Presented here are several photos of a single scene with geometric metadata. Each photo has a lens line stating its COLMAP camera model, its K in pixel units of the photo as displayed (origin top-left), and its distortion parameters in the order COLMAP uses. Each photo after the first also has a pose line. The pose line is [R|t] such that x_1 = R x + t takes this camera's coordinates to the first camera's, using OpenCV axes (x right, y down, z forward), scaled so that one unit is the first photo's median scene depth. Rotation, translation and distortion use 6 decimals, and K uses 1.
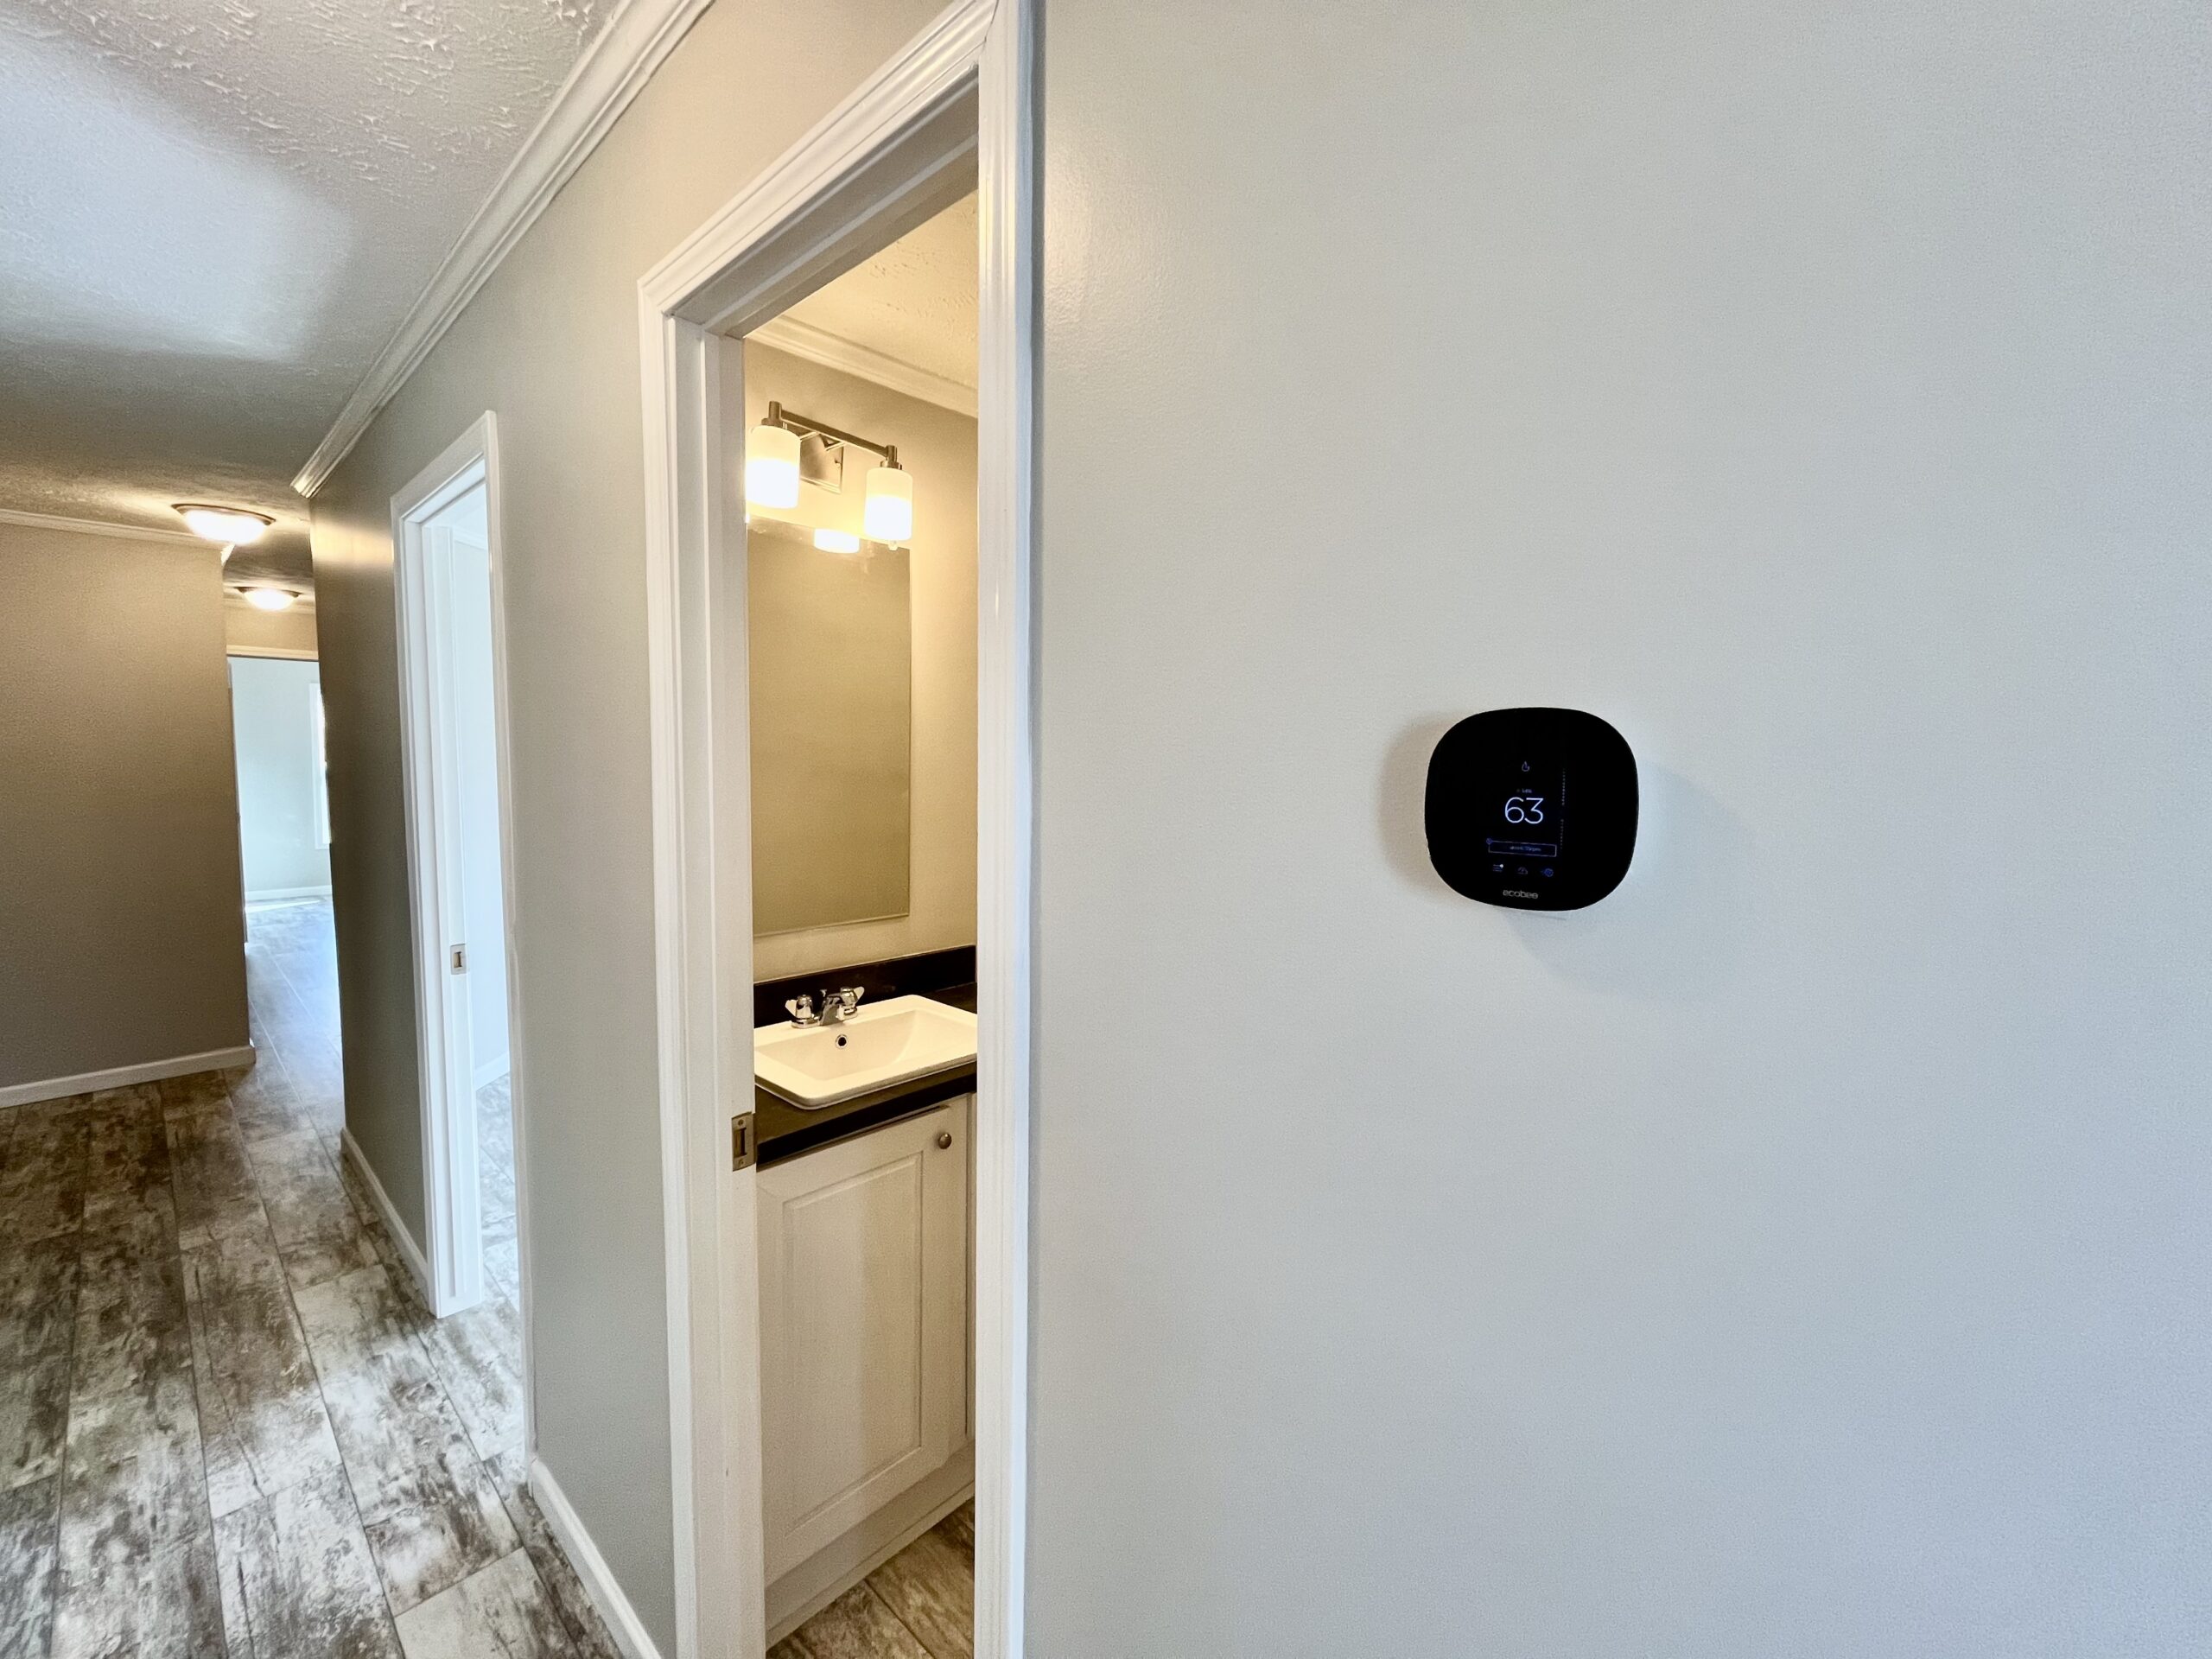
lens RADIAL K [[901.6, 0, 1102.4], [0, 901.6, 819.2], [0, 0, 1]] dist [-0.003128, 0.000276]
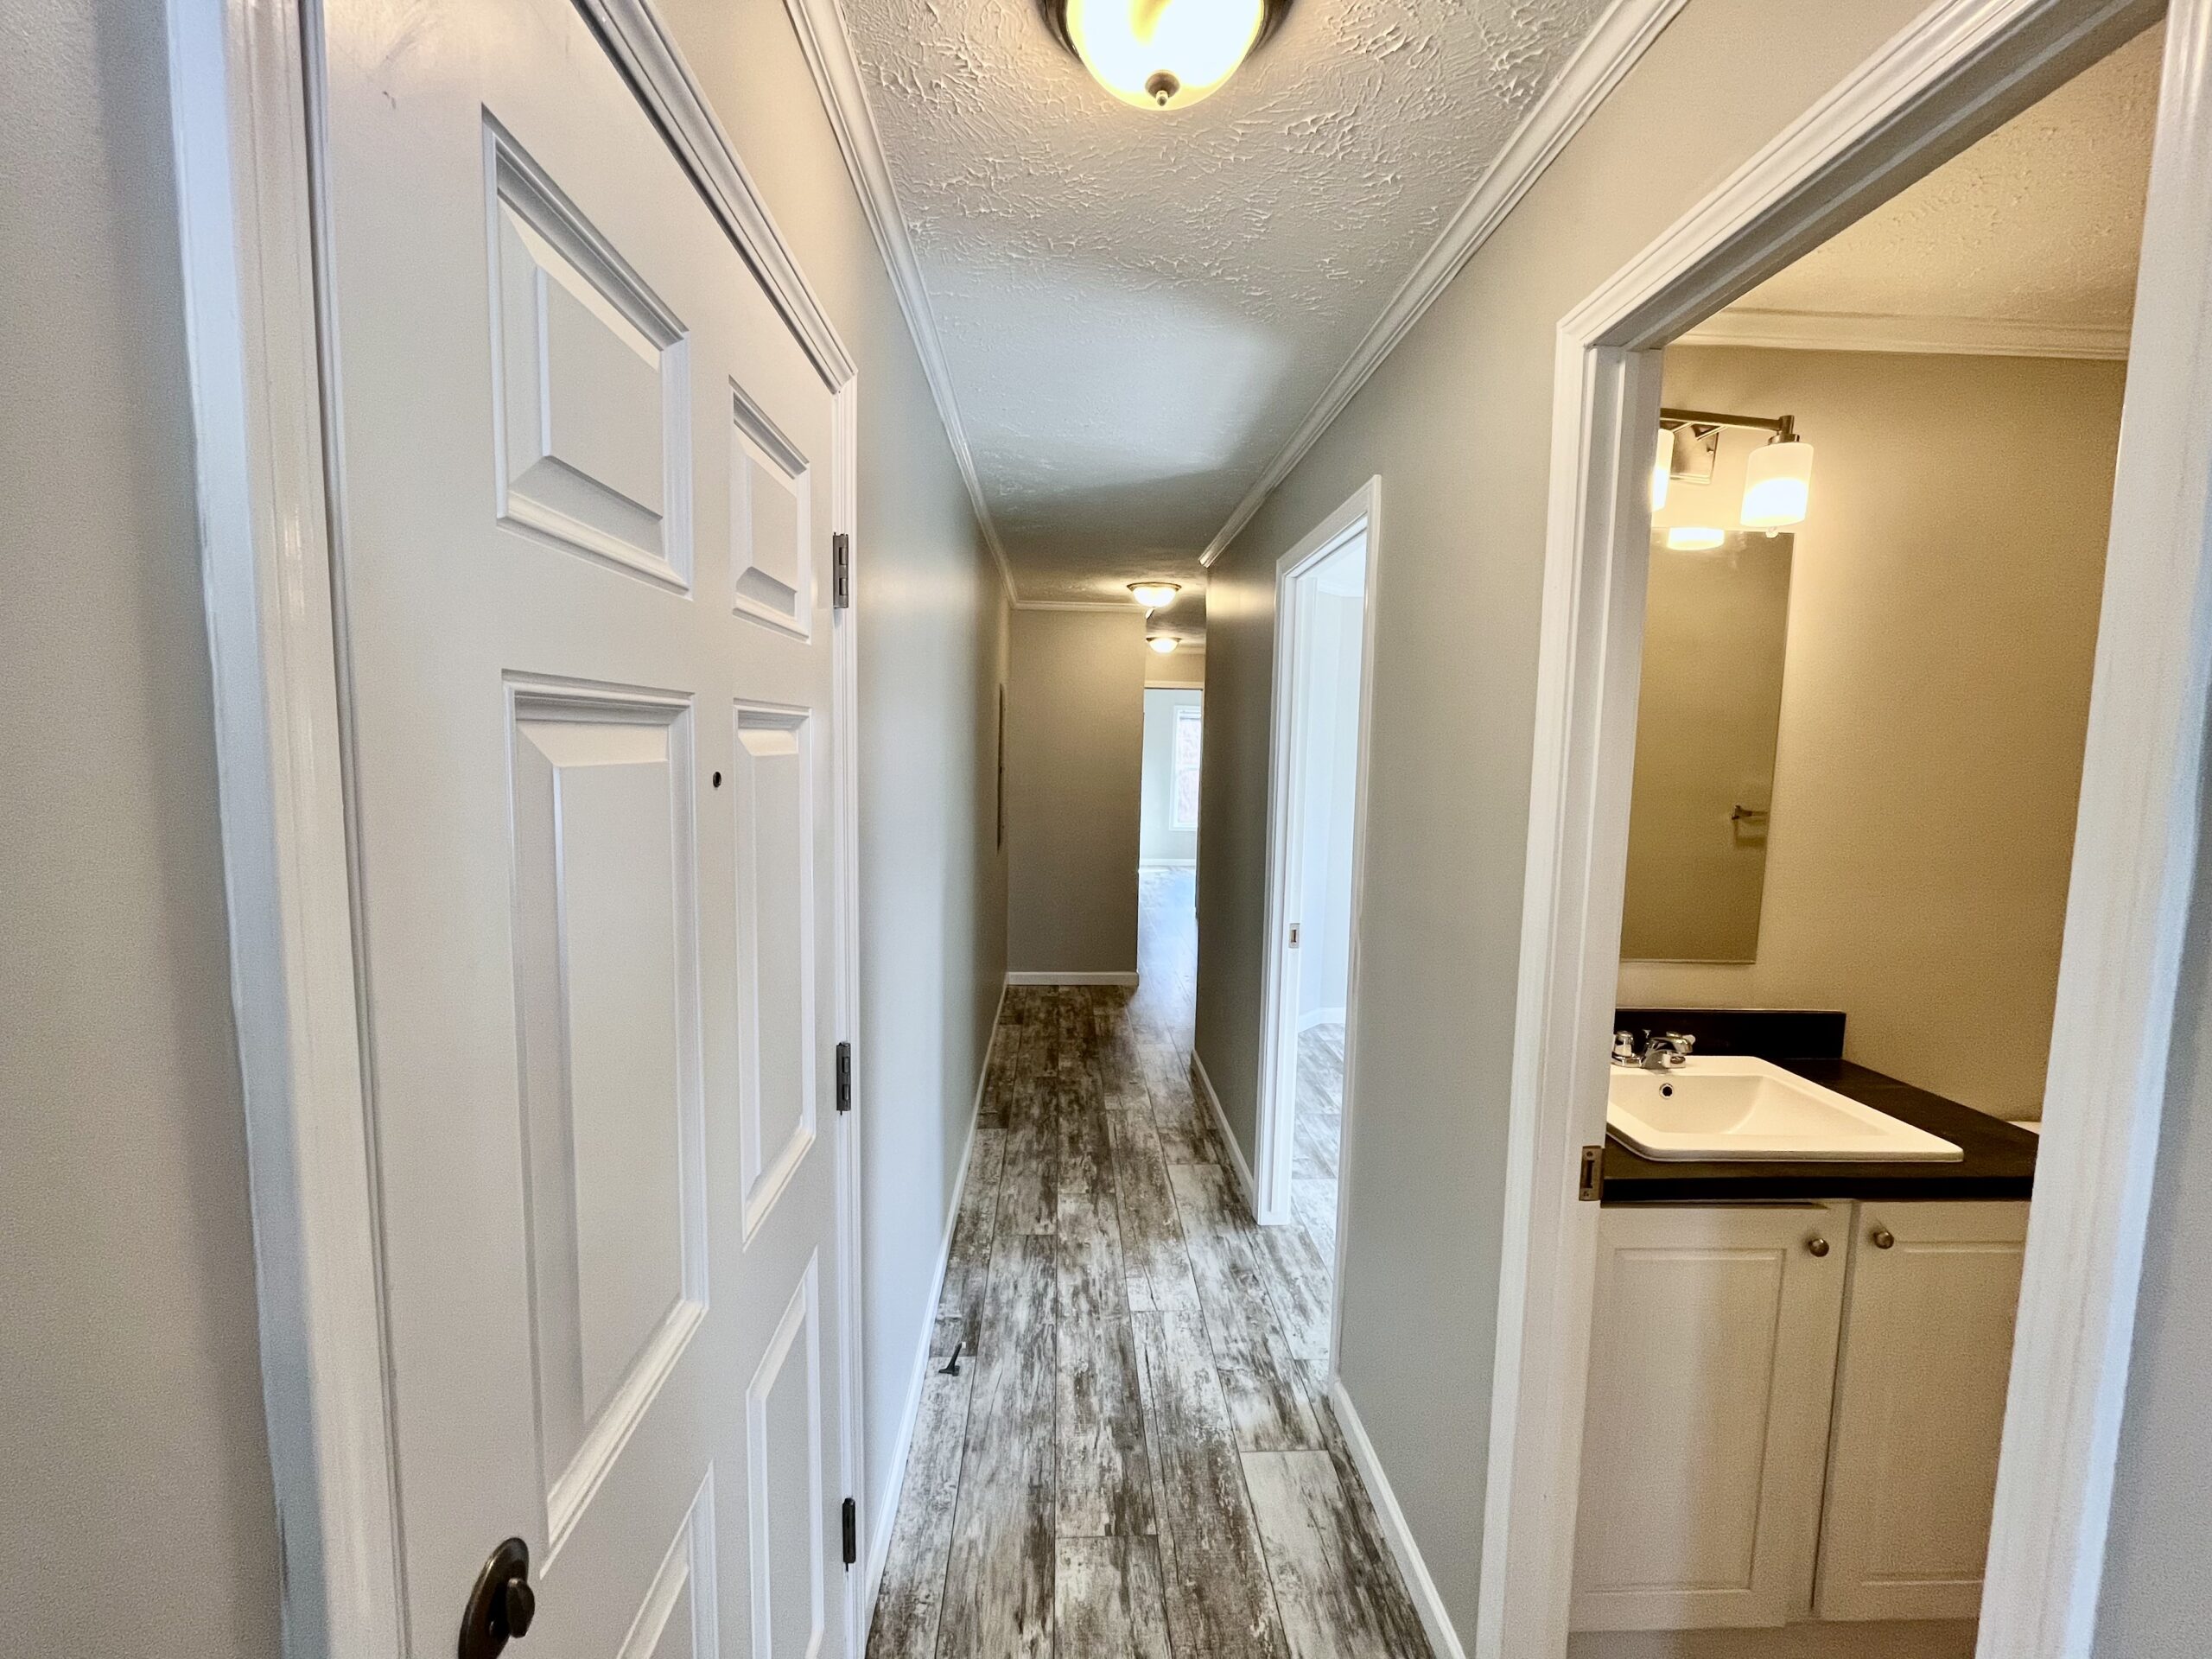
lens RADIAL K [[901.6, 0, 1106.3], [0, 901.6, 819.8], [0, 0, 1]] dist [-0.003128, 0.000276]
pose [[0.712111, 0.057918, -0.699674, -0.076766], [-0.062800, 0.997851, 0.018684, -0.007355], [0.699253, 0.030635, 0.714218, -0.052448]]
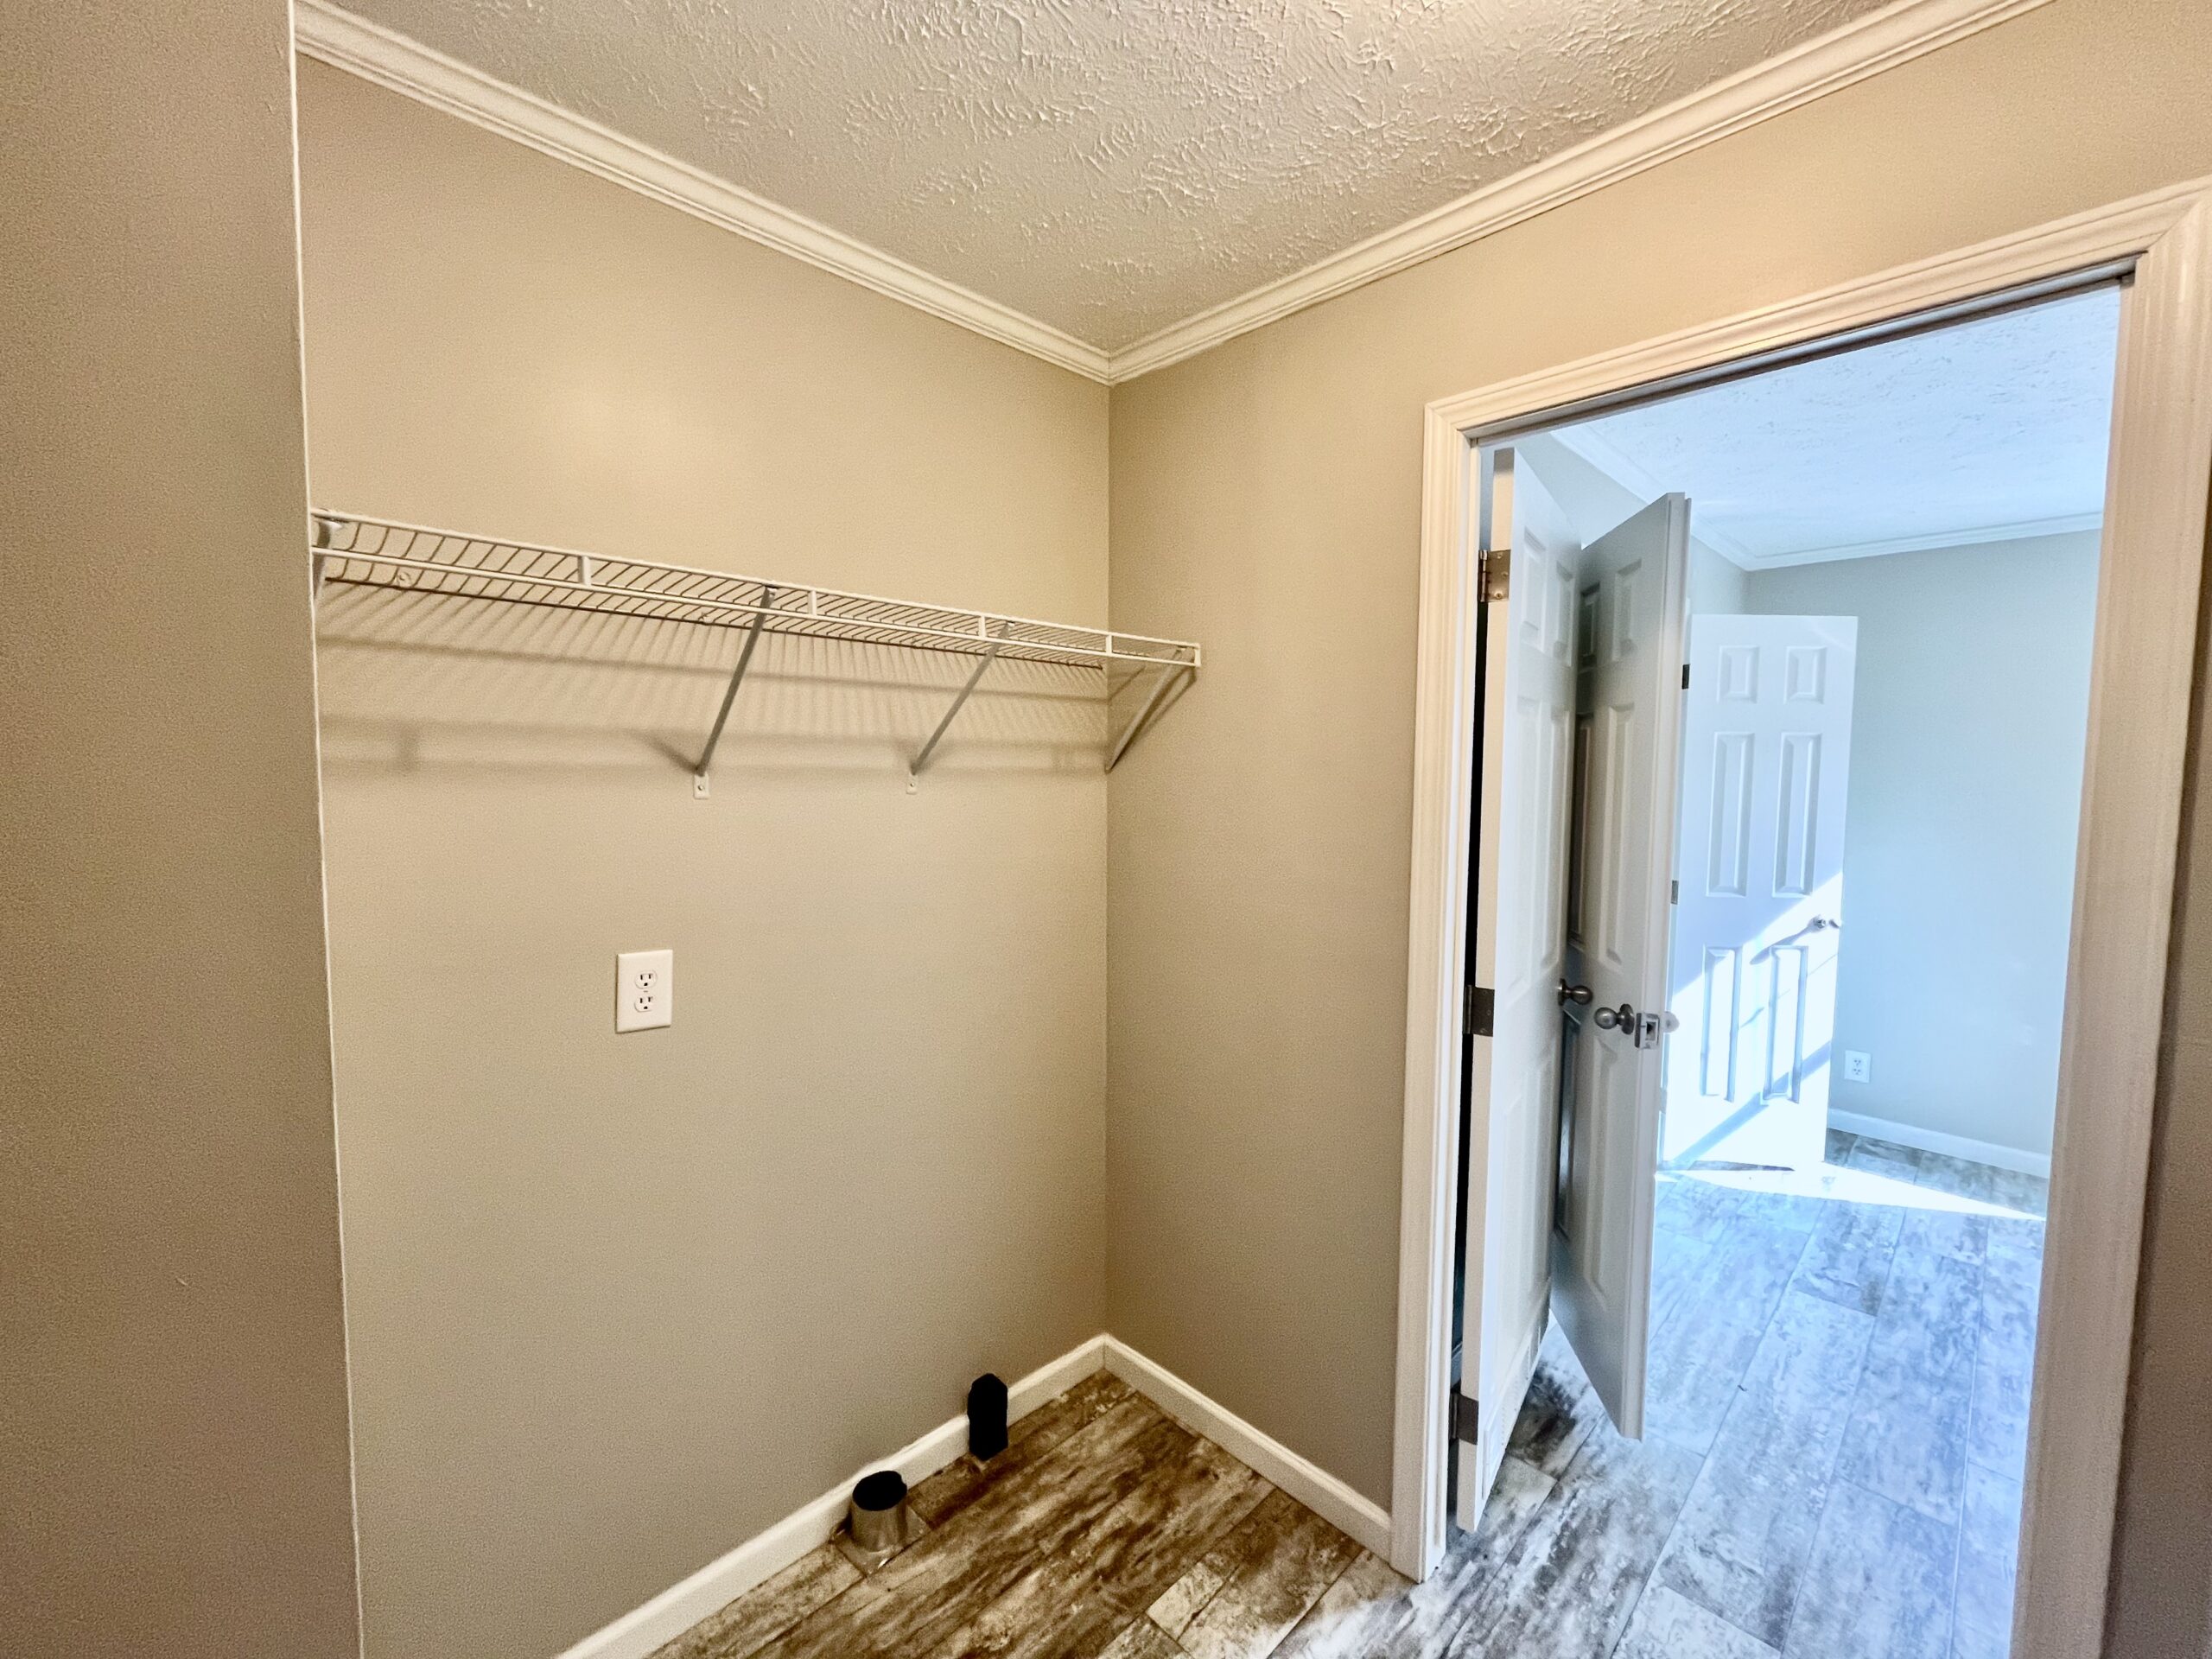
lens RADIAL K [[901.6, 0, 1103.4], [0, 901.6, 834.7], [0, 0, 1]] dist [-0.003128, 0.000276]
pose [[-0.057867, 0.063608, -0.996296, 0.419130], [-0.083466, 0.994166, 0.068319, -0.010429], [0.994829, 0.087111, -0.052220, 0.409477]]
